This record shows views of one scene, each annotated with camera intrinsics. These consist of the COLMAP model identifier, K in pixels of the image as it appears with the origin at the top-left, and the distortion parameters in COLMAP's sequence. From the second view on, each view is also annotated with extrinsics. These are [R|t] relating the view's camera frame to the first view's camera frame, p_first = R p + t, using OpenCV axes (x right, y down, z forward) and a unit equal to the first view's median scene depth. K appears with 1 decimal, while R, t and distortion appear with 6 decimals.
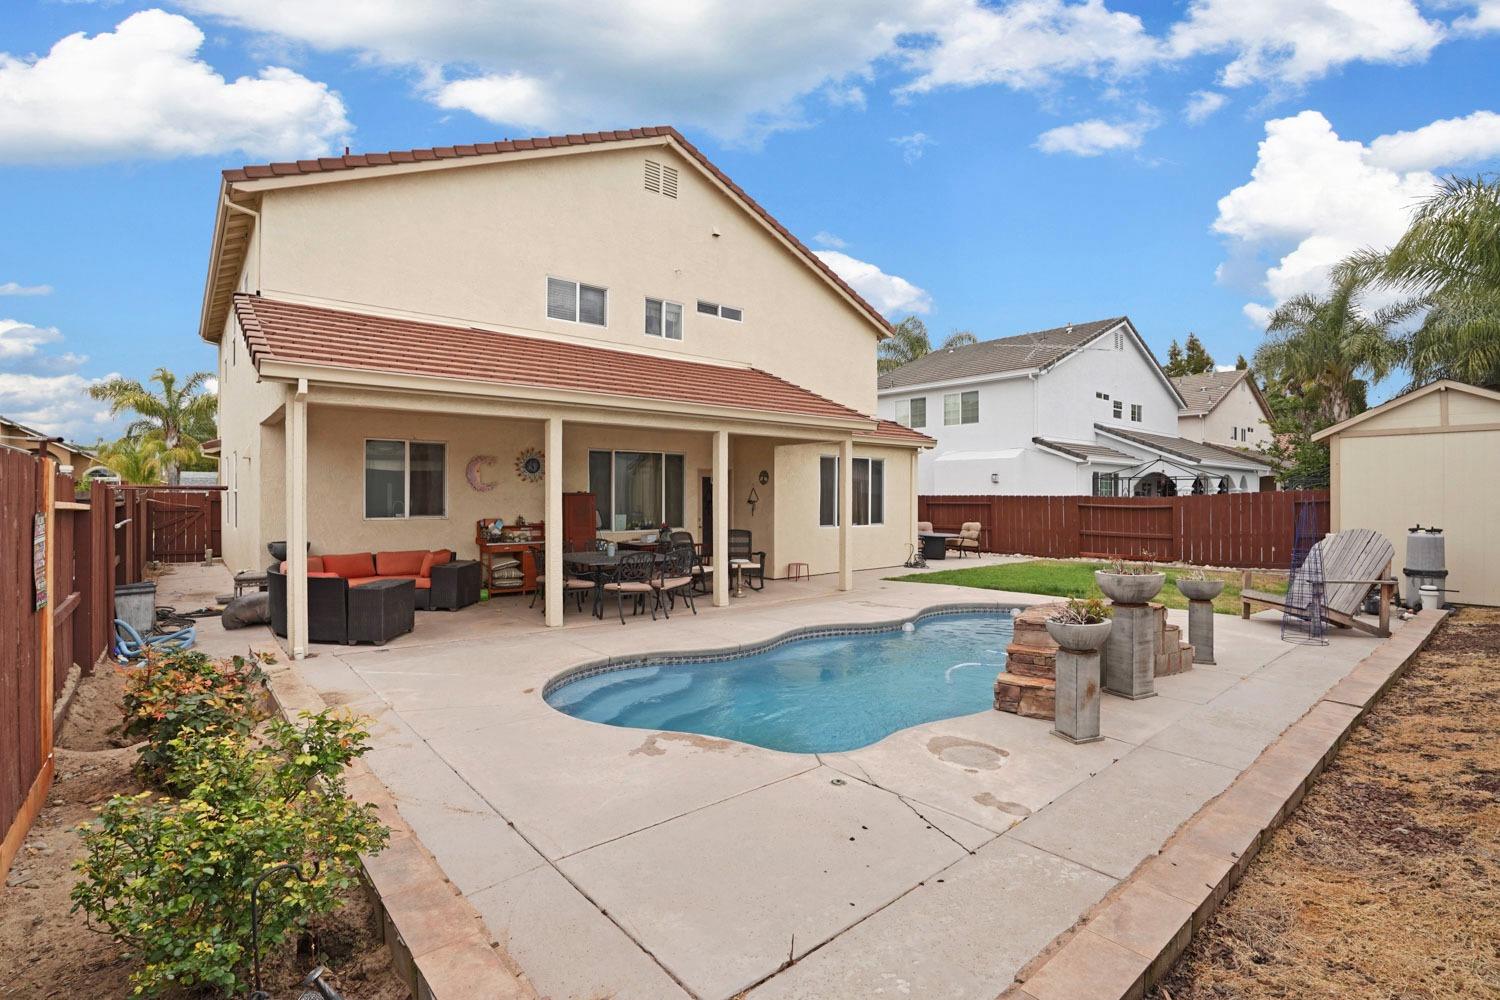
lens RADIAL K [[708.1, 0, 744.3], [0, 708.1, 488.1], [0, 0, 1]] dist [-0.064909, 0.025925]
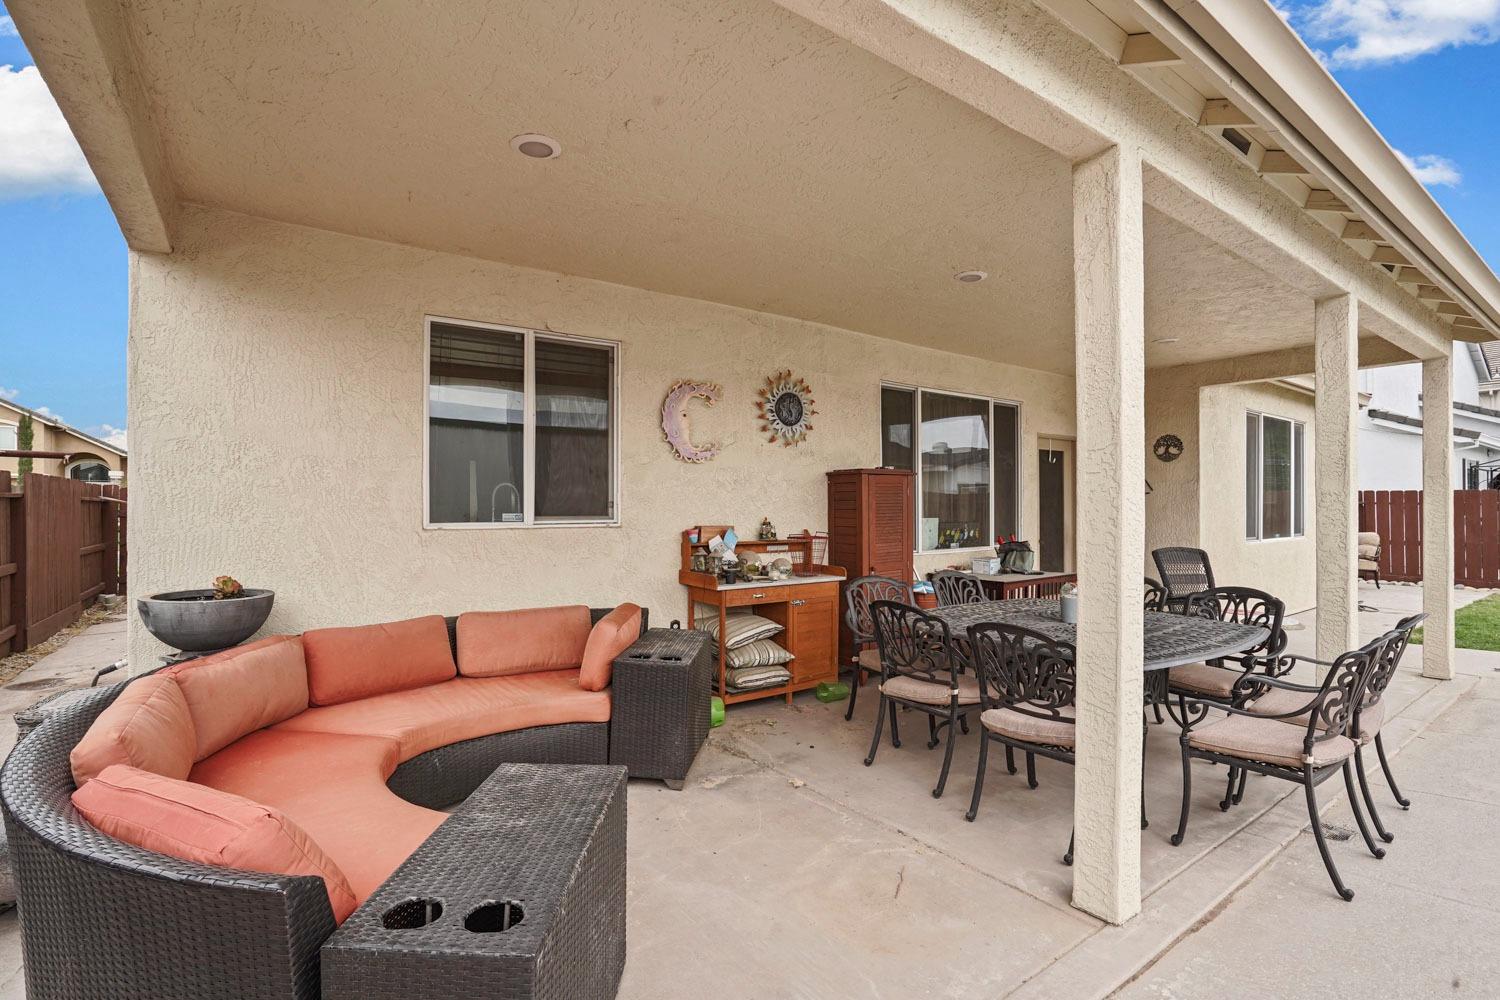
lens RADIAL K [[708.1, 0, 744.3], [0, 708.1, 488.1], [0, 0, 1]] dist [-0.064909, 0.025925]
pose [[0.996711, -0.004884, -0.080890, -0.262294], [0.003635, 0.999872, -0.015577, 0.023392], [0.080956, 0.015231, 0.996601, 0.485540]]
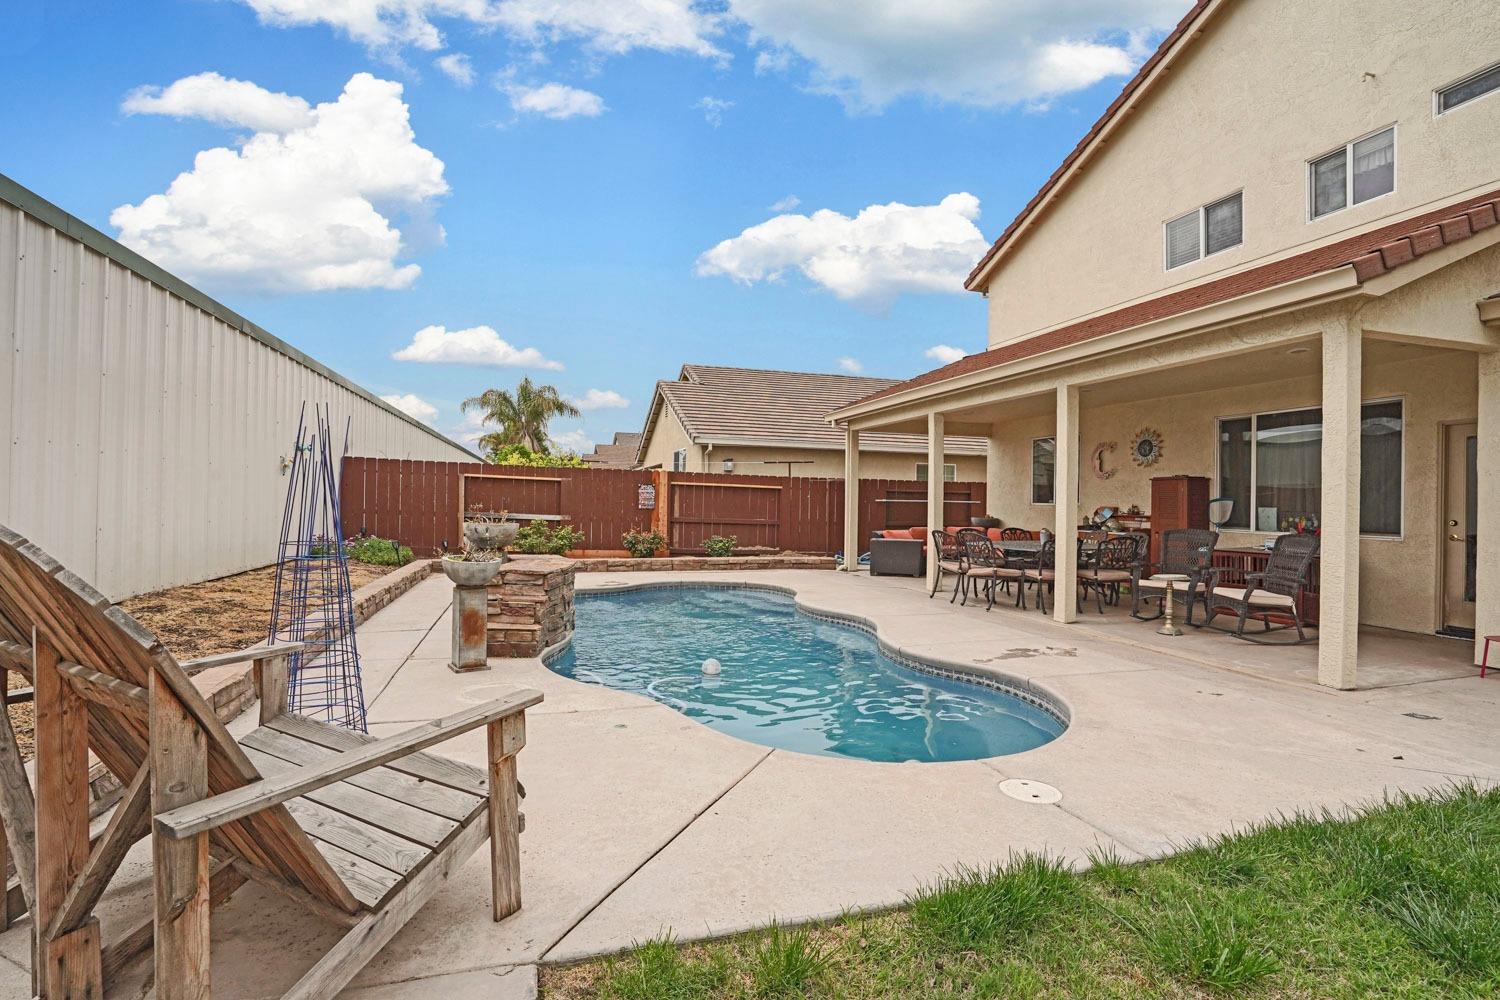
lens RADIAL K [[708.1, 0, 744.3], [0, 708.1, 488.1], [0, 0, 1]] dist [-0.064909, 0.025925]
pose [[-0.398218, -0.027363, -0.916882, 0.613188], [-0.015736, 0.999612, -0.022997, 0.041123], [0.917156, 0.005270, -0.398494, 0.793903]]
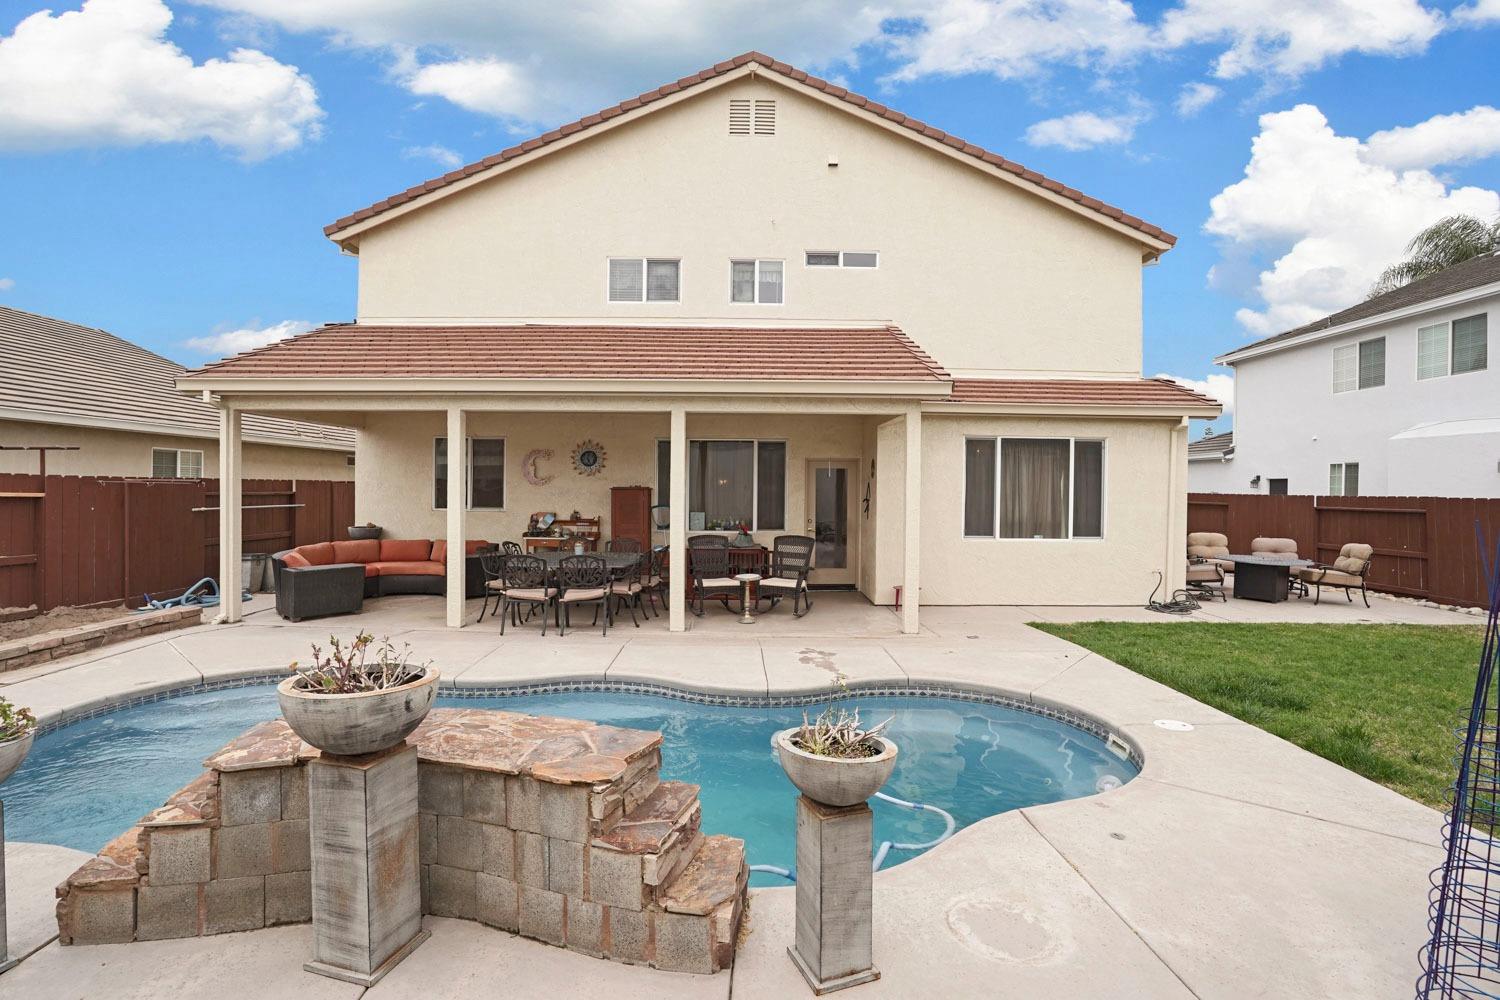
lens RADIAL K [[708.1, 0, 744.3], [0, 708.1, 488.1], [0, 0, 1]] dist [-0.064909, 0.025925]
pose [[0.771505, 0.003951, -0.636211, 0.422293], [-0.003725, 0.999992, 0.001693, 0.005402], [0.636212, 0.001064, 0.771514, 0.354058]]
